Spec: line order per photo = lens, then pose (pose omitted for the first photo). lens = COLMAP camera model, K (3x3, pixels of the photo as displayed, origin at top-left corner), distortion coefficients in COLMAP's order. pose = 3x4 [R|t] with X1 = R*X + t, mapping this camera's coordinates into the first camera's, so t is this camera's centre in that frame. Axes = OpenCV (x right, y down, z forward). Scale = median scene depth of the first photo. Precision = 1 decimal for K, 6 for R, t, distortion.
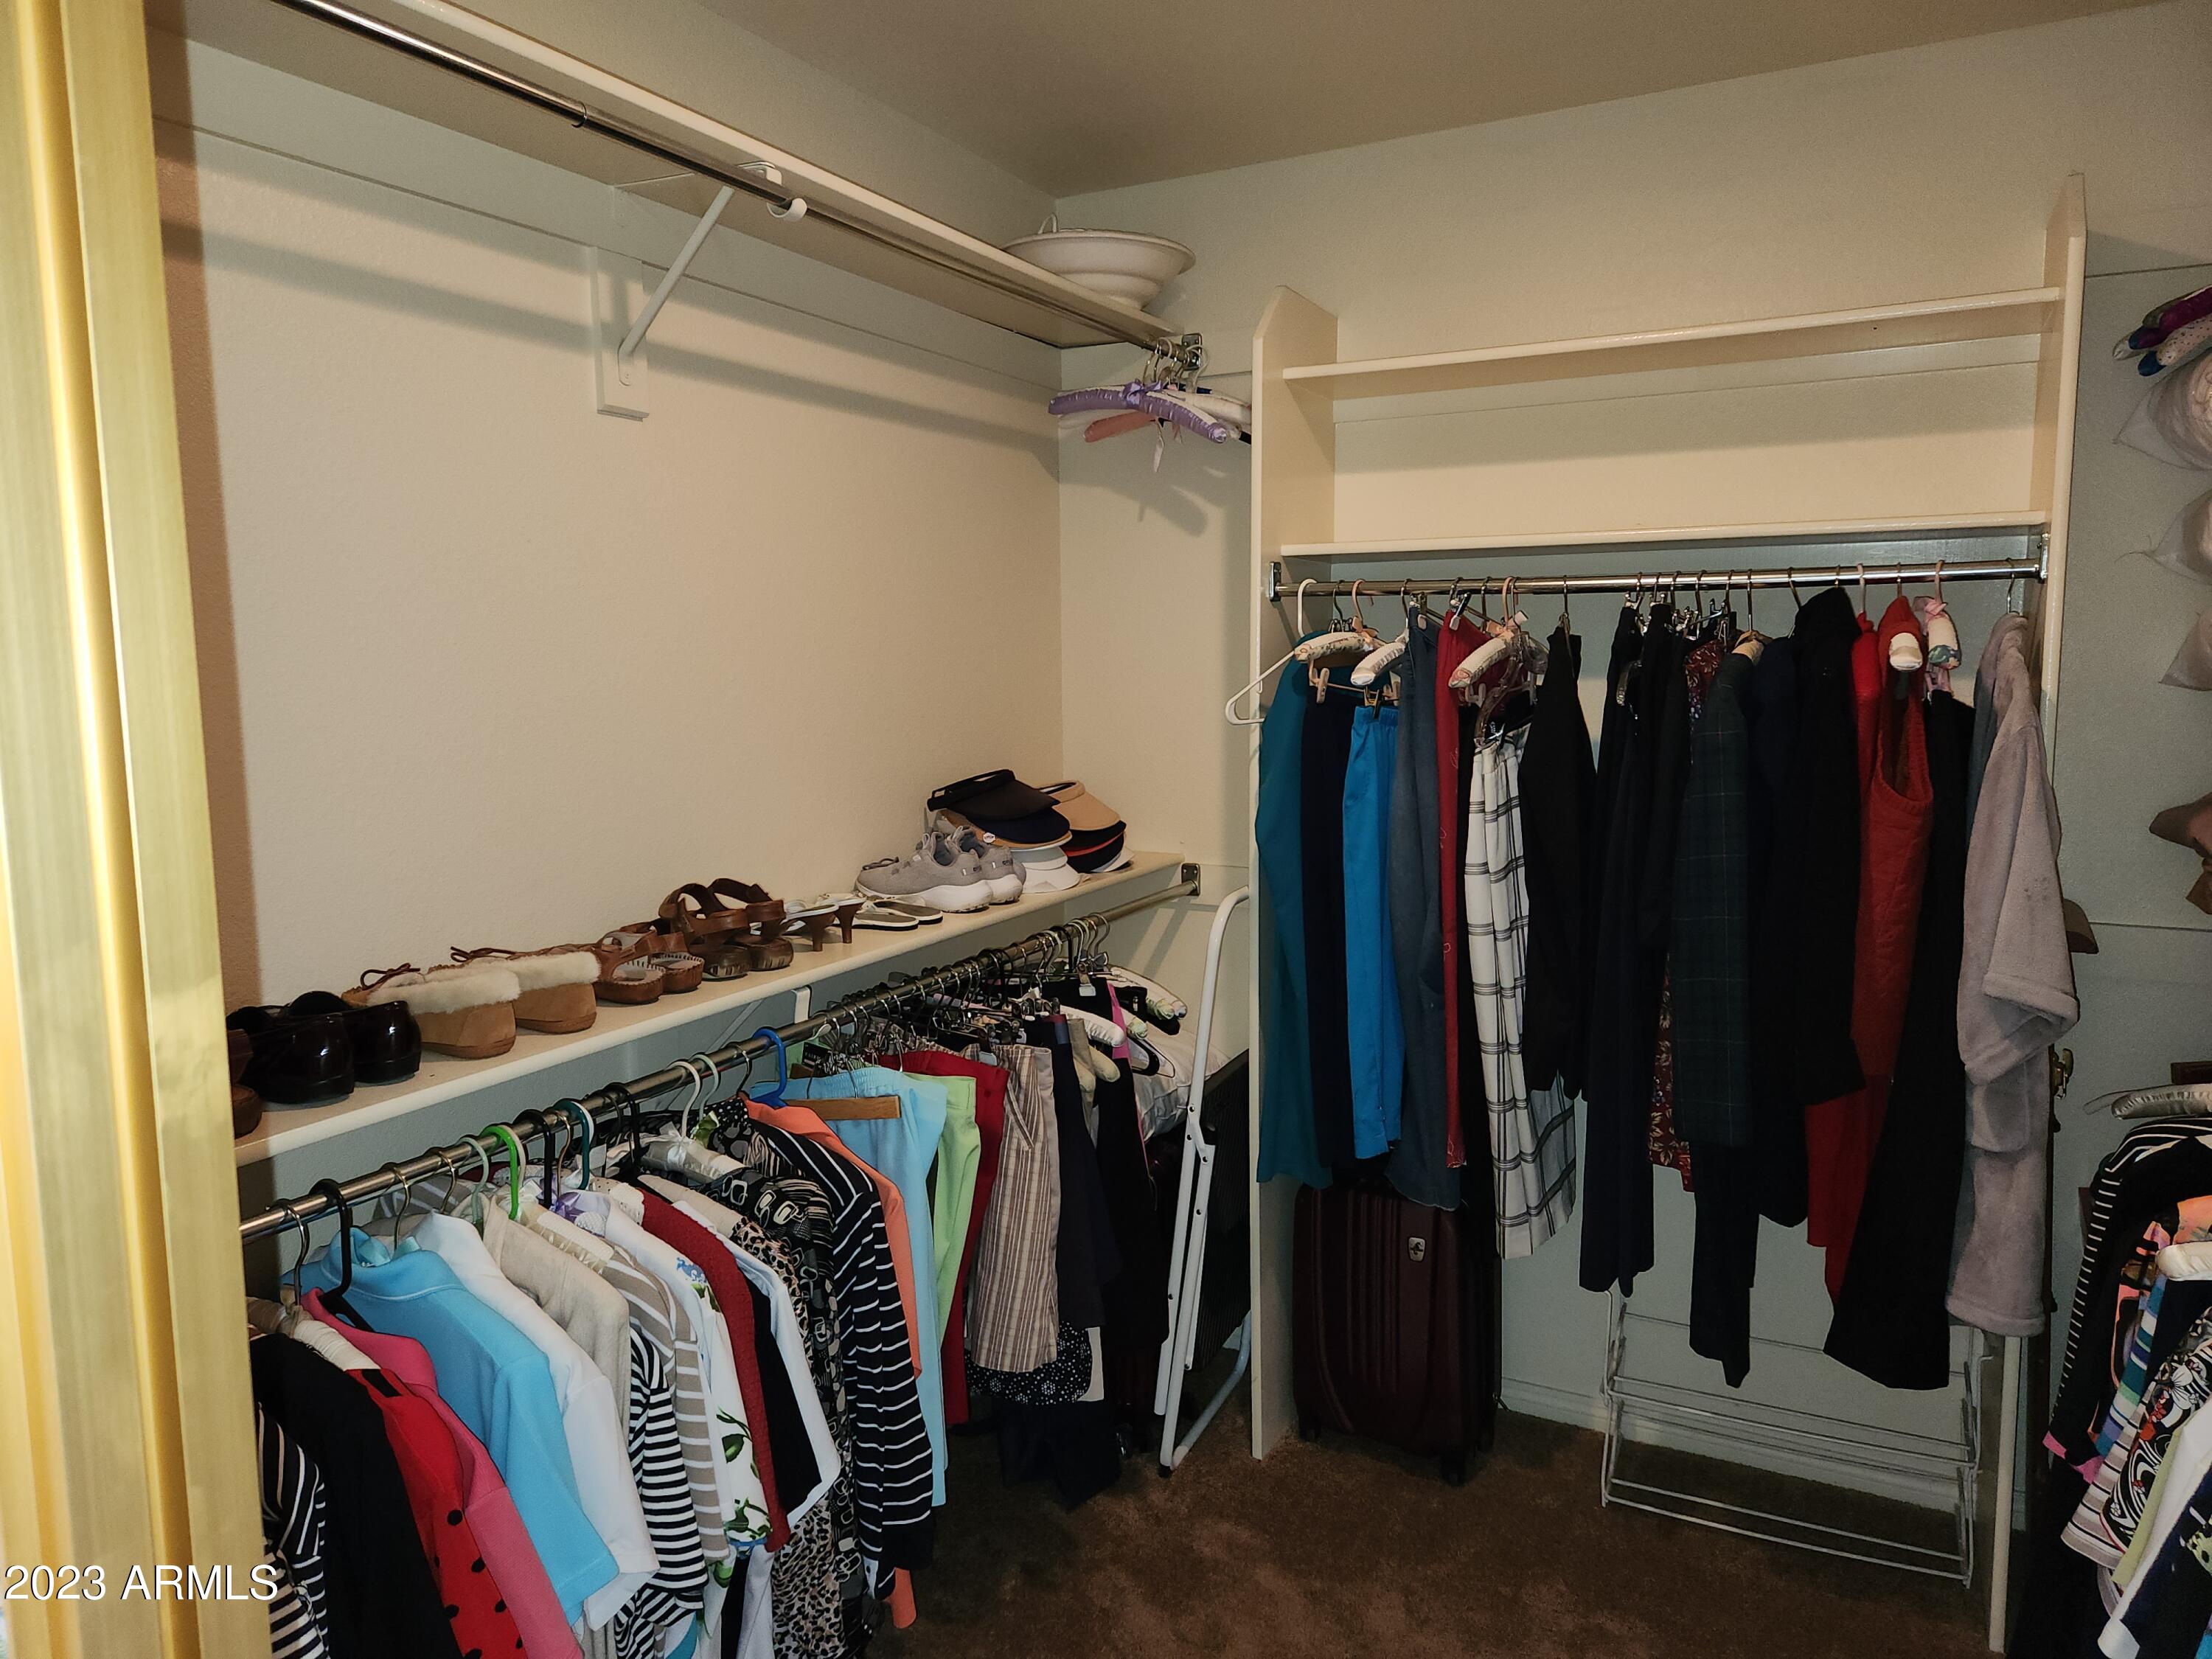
lens RADIAL K [[1534.4, 0, 1106.0], [0, 1534.4, 829.5], [0, 0, 1]] dist [0.078116, -0.071240]
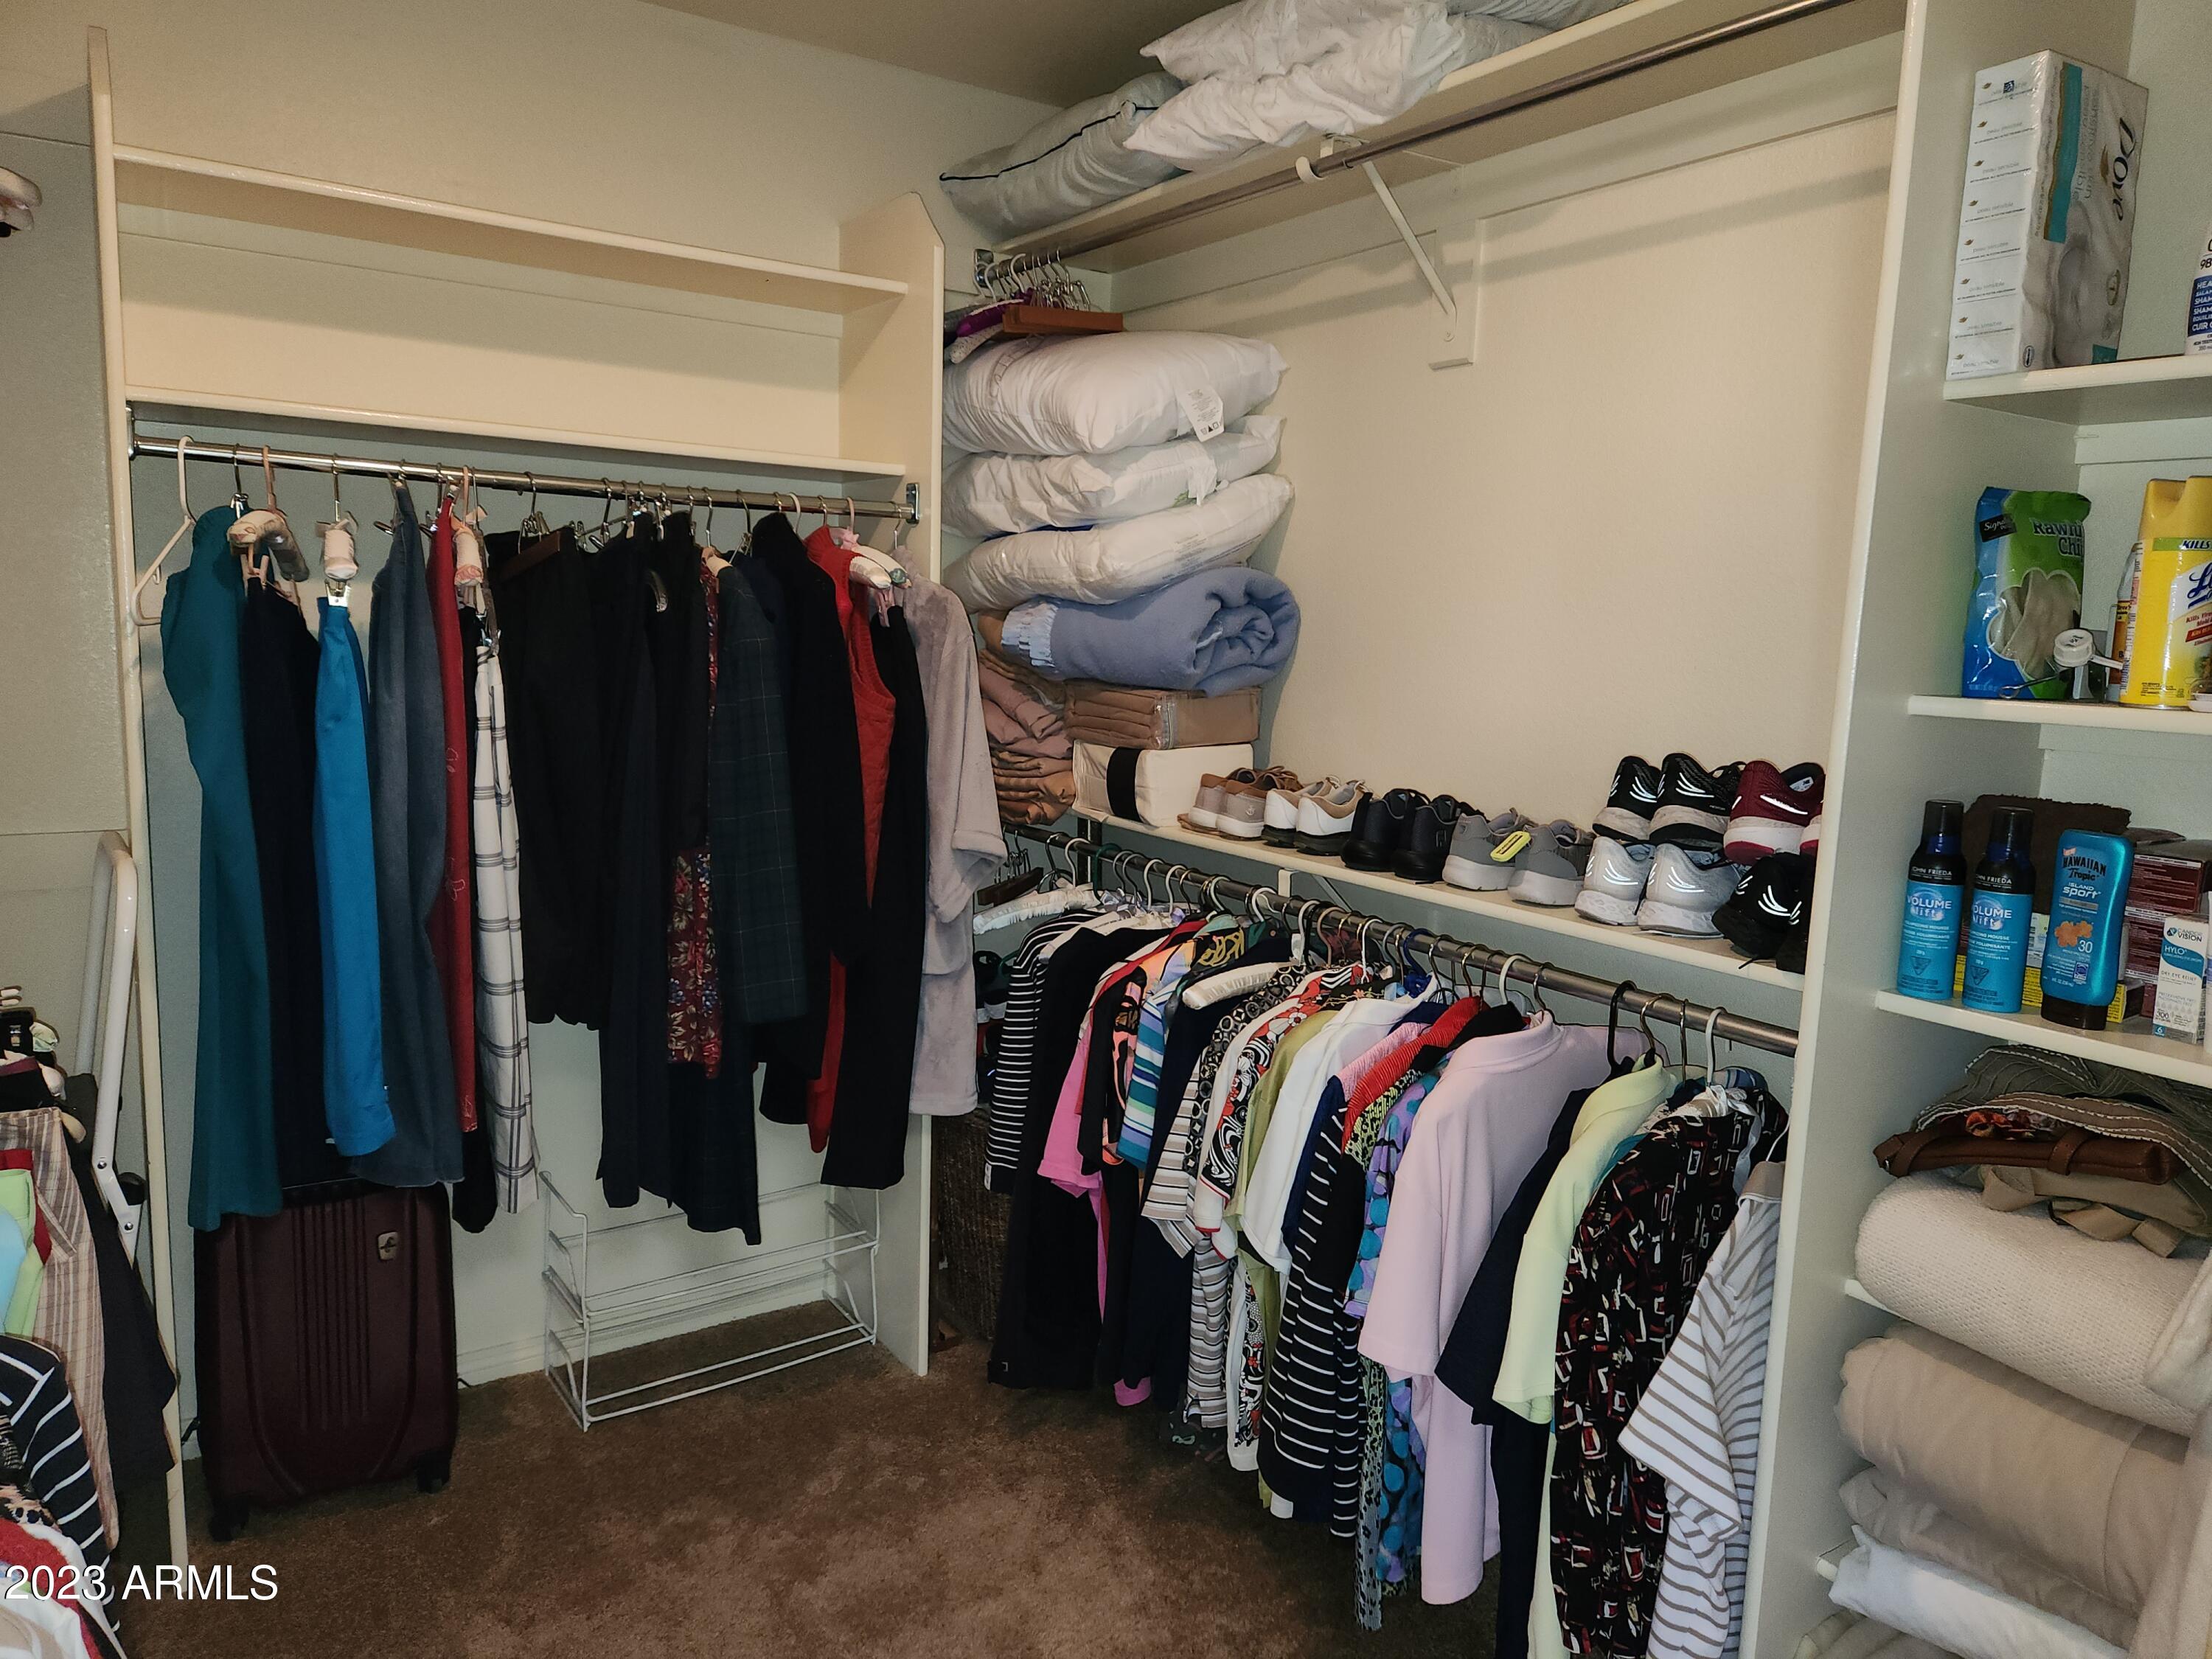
lens RADIAL K [[1534.4, 0, 1106.0], [0, 1534.4, 829.5], [0, 0, 1]] dist [0.078116, -0.071240]
pose [[0.456591, -0.098915, 0.884161, -0.394922], [0.069072, 0.994742, 0.075617, 0.003585], [-0.886991, 0.026545, 0.461023, 0.264821]]
